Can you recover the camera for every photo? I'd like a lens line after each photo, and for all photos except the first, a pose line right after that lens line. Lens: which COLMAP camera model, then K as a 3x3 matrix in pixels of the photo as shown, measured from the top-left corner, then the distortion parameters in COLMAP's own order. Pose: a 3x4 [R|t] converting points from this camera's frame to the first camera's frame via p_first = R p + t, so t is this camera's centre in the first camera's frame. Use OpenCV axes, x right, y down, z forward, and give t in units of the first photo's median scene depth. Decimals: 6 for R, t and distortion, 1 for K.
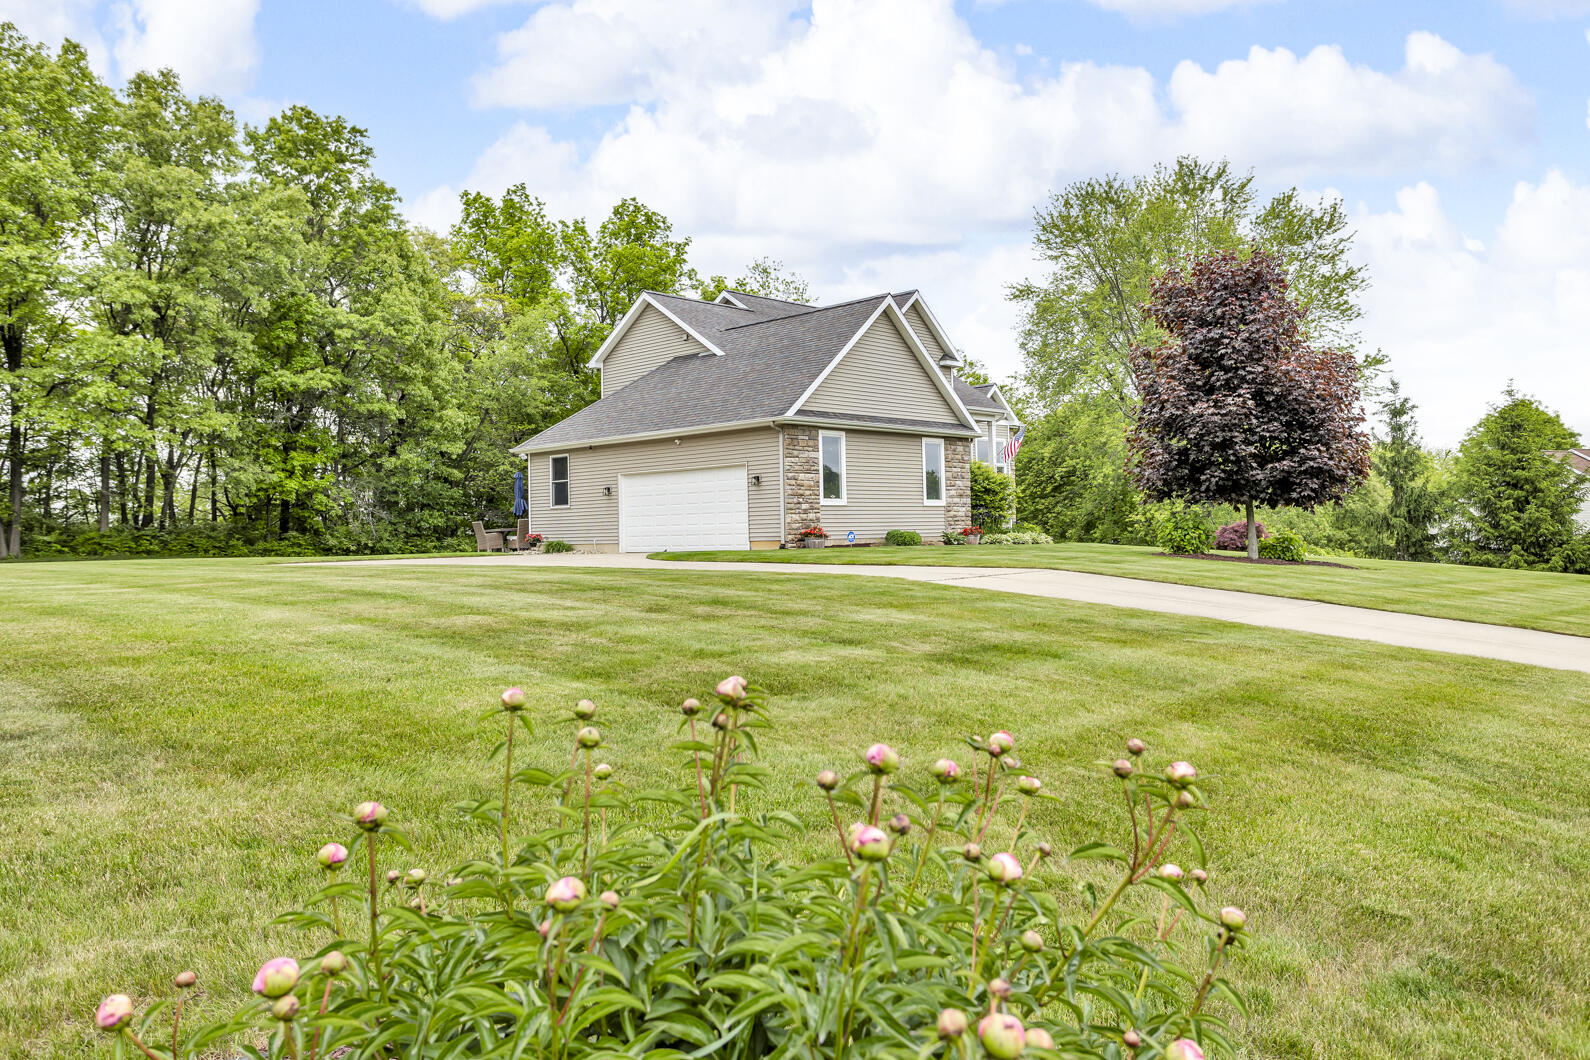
lens RADIAL K [[1157.1, 0, 795.0], [0, 1157.1, 530.0], [0, 0, 1]] dist [0.003079, 0.000992]
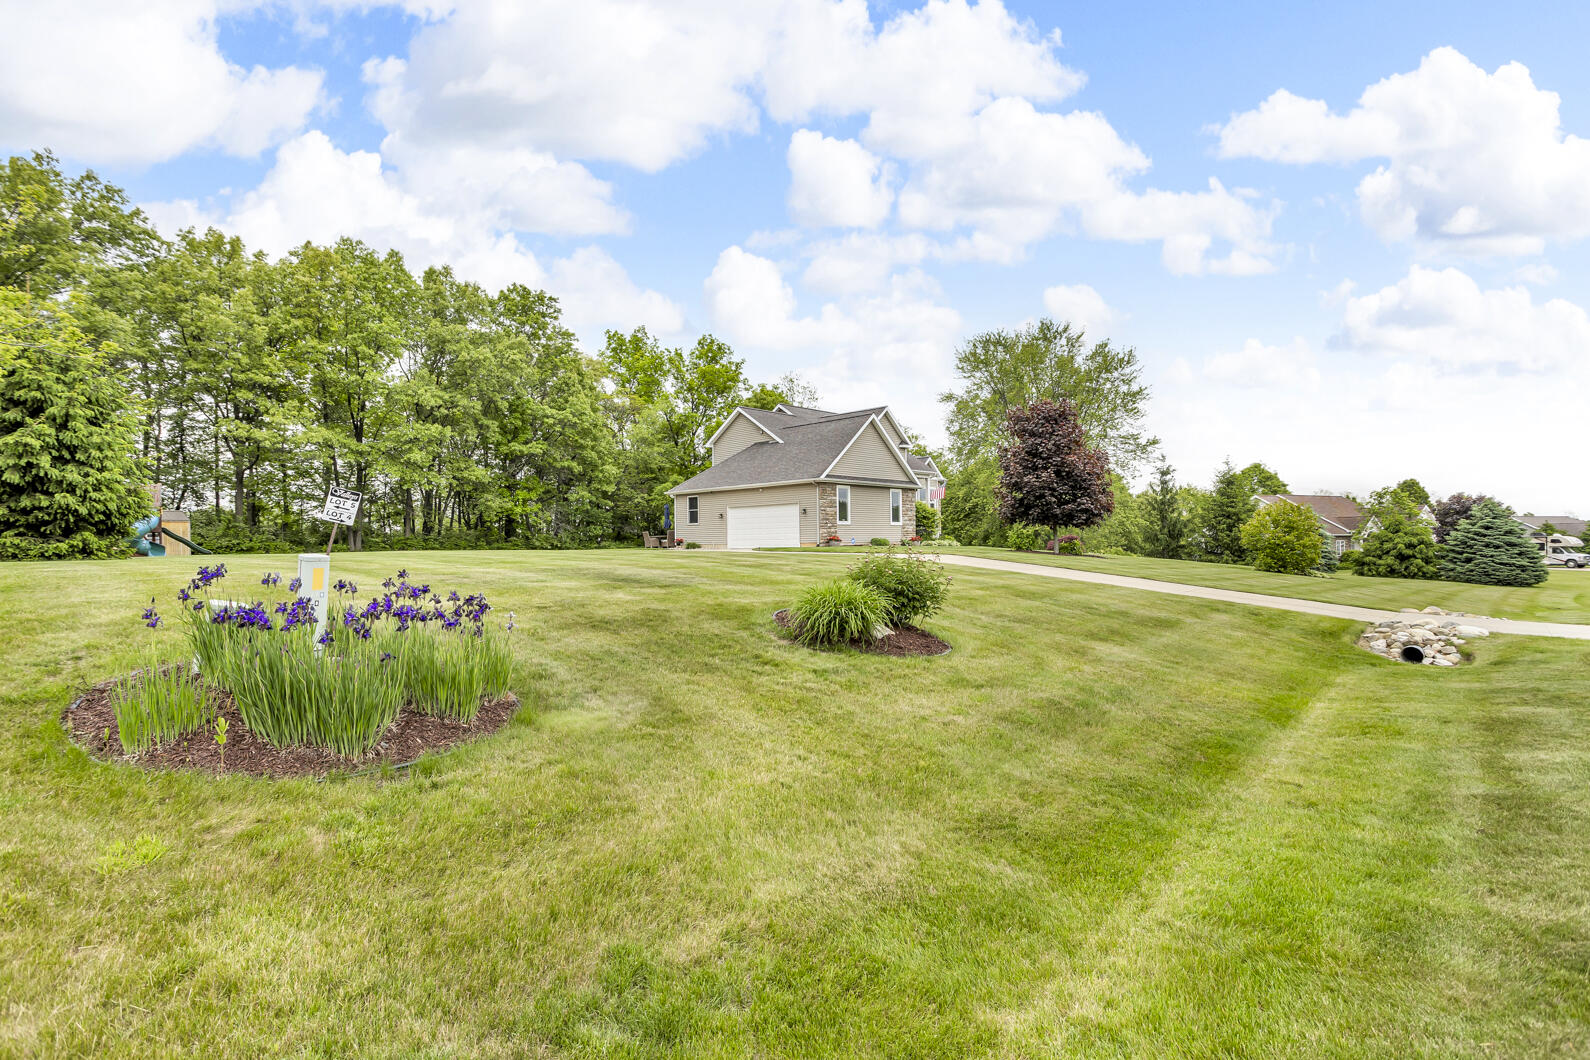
lens RADIAL K [[753.9, 0, 801.8], [0, 753.9, 540.2], [0, 0, 1]] dist [-0.000430, -0.000006]
pose [[0.999959, 0.008956, 0.001363, -0.016544], [-0.008956, 0.999960, 0.000223, 0.002127], [-0.001361, -0.000235, 0.999999, -0.107879]]
